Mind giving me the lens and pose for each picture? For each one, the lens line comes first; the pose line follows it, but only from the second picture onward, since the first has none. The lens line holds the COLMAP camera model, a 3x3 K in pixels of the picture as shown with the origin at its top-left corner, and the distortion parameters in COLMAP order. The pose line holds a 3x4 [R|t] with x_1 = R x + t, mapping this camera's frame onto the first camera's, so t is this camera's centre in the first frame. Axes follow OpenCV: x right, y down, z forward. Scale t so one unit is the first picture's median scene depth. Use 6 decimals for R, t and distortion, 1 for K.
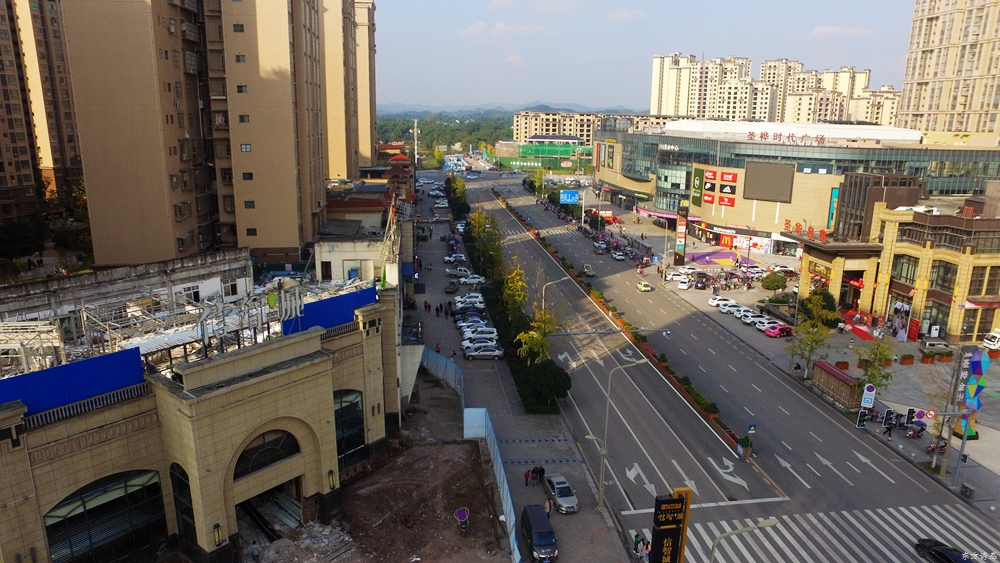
lens RADIAL K [[671.3, 0, 500.2], [0, 671.3, 288.9], [0, 0, 1]] dist [-0.128023, 0.095605]
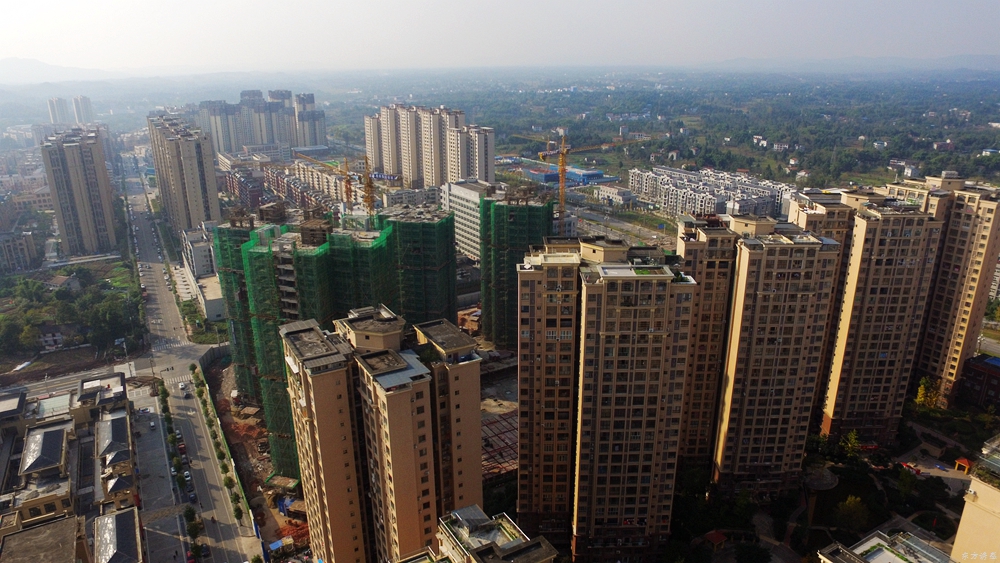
lens RADIAL K [[671.3, 0, 502.0], [0, 671.3, 288.2], [0, 0, 1]] dist [-0.128023, 0.095605]
pose [[0.394725, 0.287066, -0.872803, 0.058376], [-0.219502, 0.951895, 0.213810, -0.601099], [0.892195, 0.107186, 0.438748, -0.116992]]
